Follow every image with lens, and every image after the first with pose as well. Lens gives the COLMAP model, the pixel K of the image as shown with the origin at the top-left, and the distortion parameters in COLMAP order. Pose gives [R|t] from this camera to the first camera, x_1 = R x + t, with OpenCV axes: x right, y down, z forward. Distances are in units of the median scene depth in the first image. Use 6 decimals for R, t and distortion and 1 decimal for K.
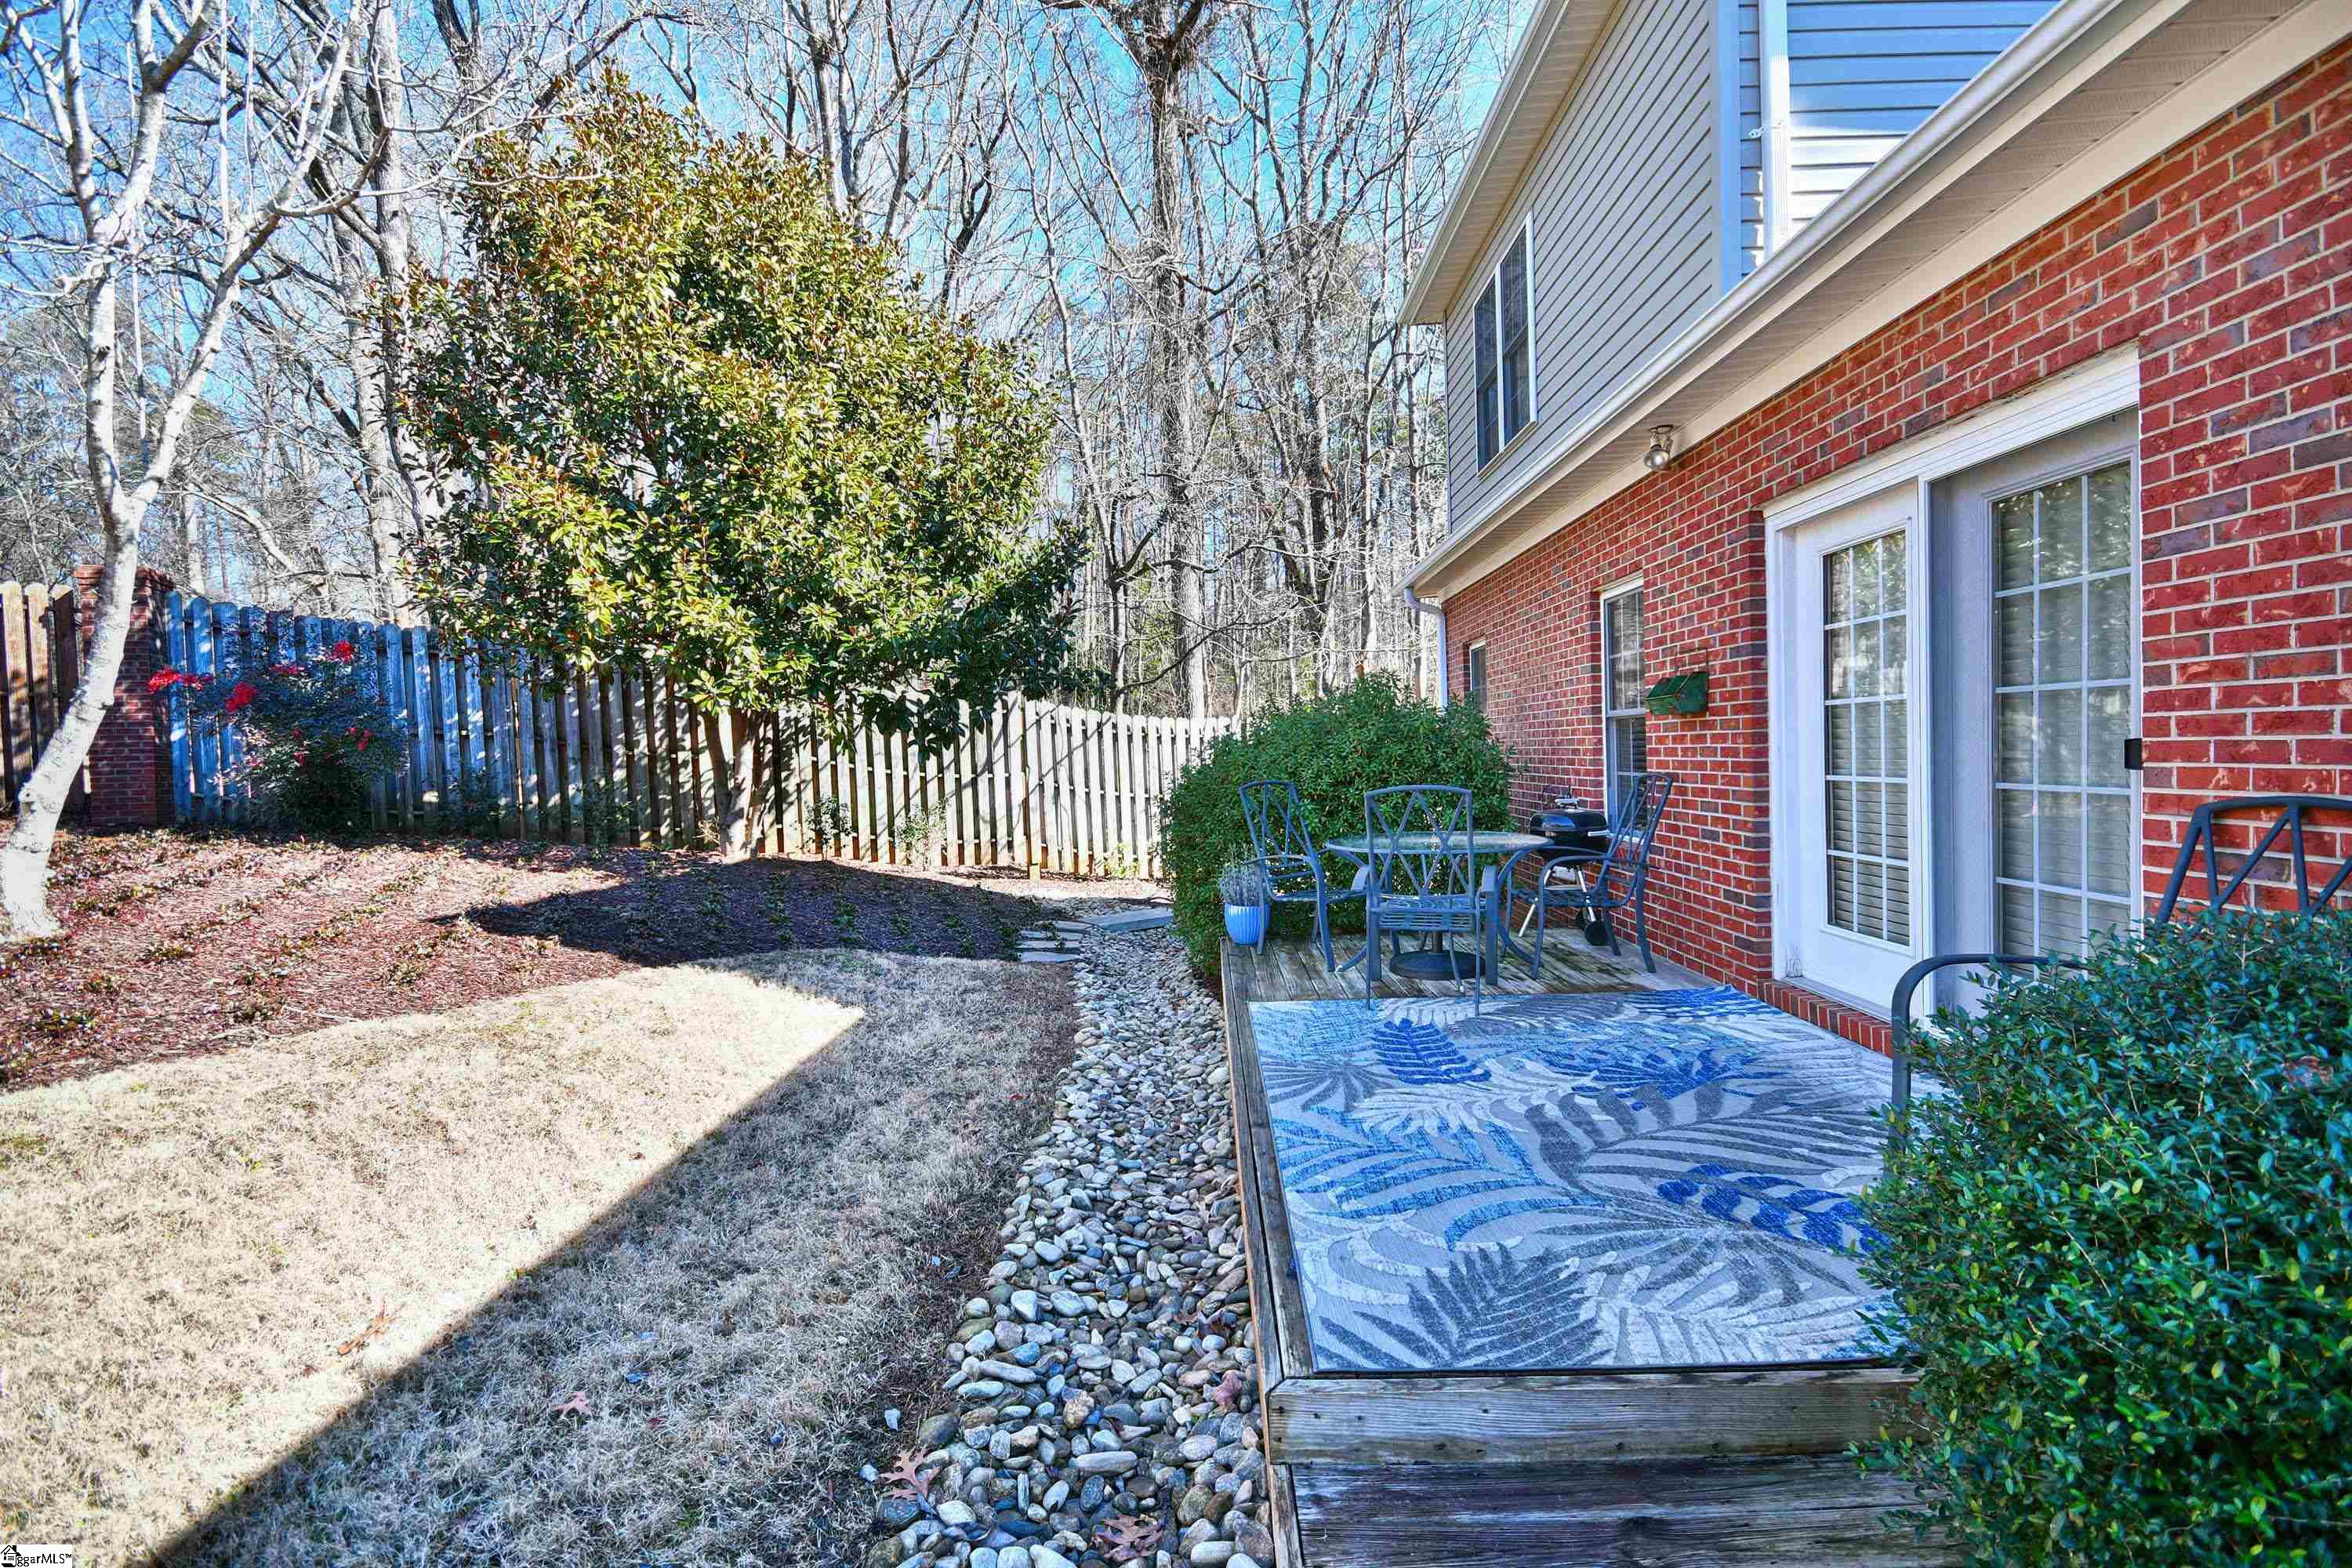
lens RADIAL K [[1087.5, 0, 1176.0], [0, 1087.5, 784.0], [0, 0, 1]] dist [-0.013203, -0.000523]
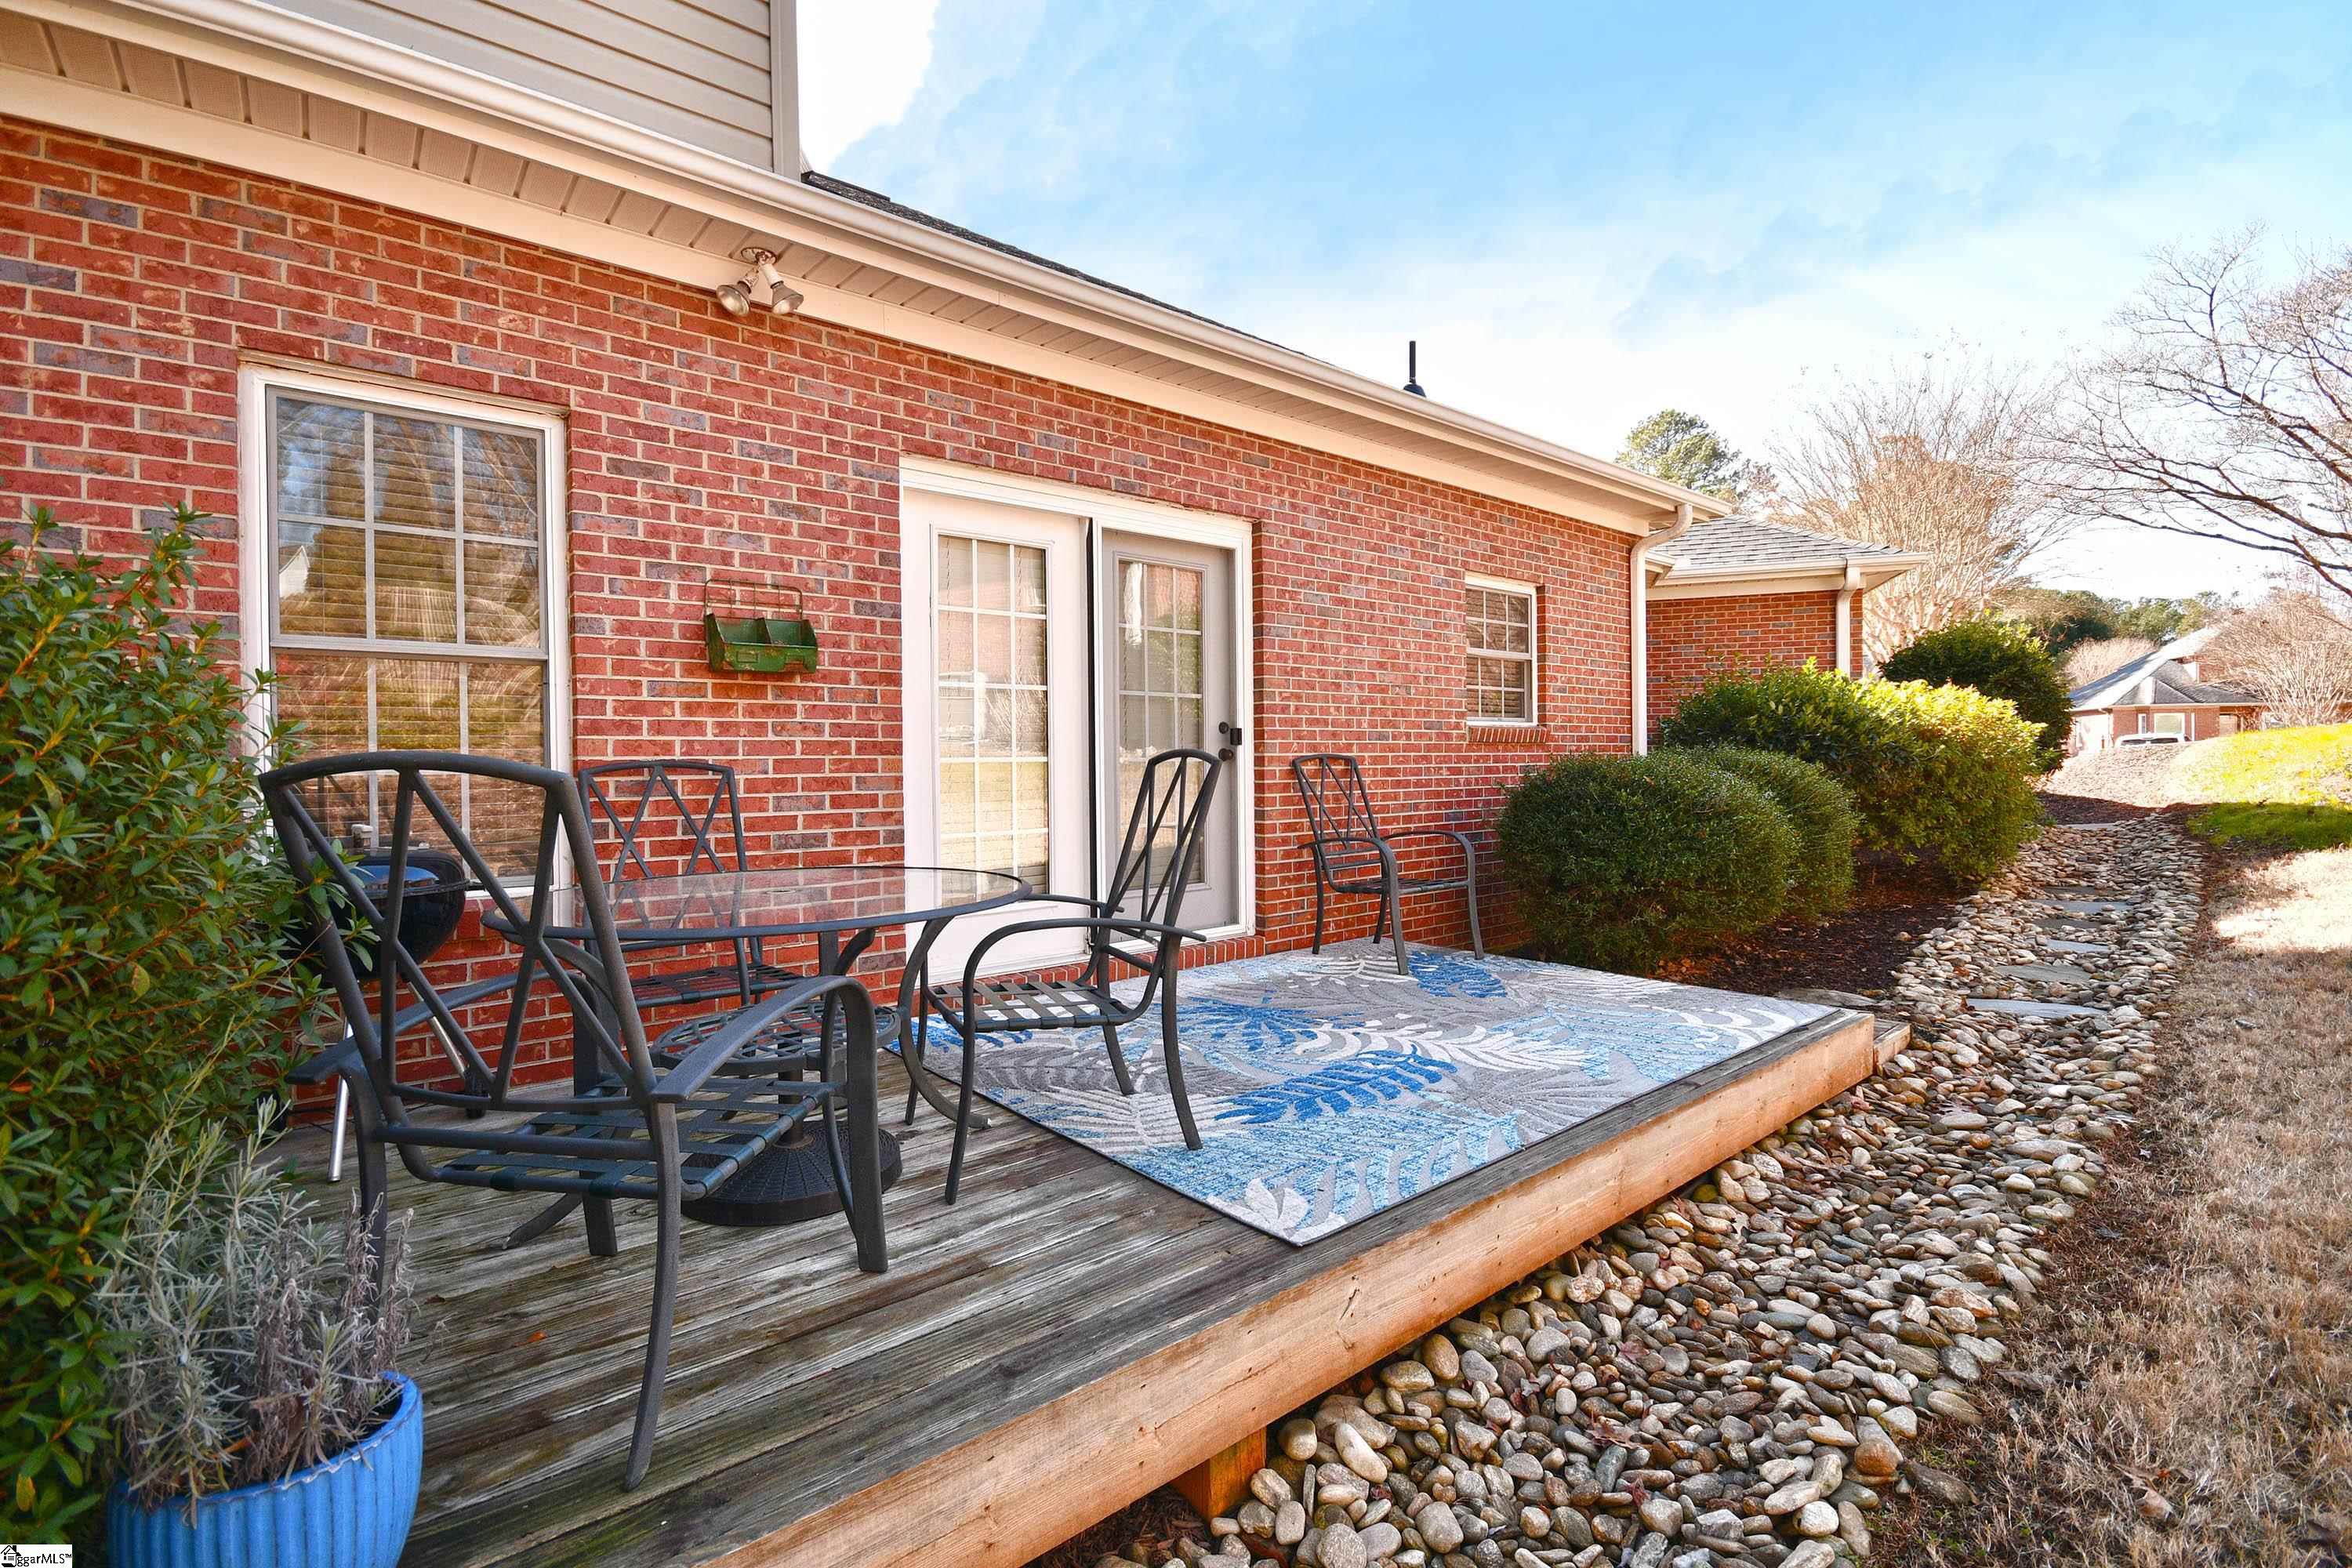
lens RADIAL K [[1163.6, 0, 1094.1], [0, 1163.6, 749.1], [0, 0, 1]] dist [-0.002995, -0.000656]
pose [[-0.662567, 0.026138, 0.748547, -0.330107], [0.038455, 0.999260, -0.000854, -0.009415], [-0.748015, 0.028219, -0.663082, 1.865279]]
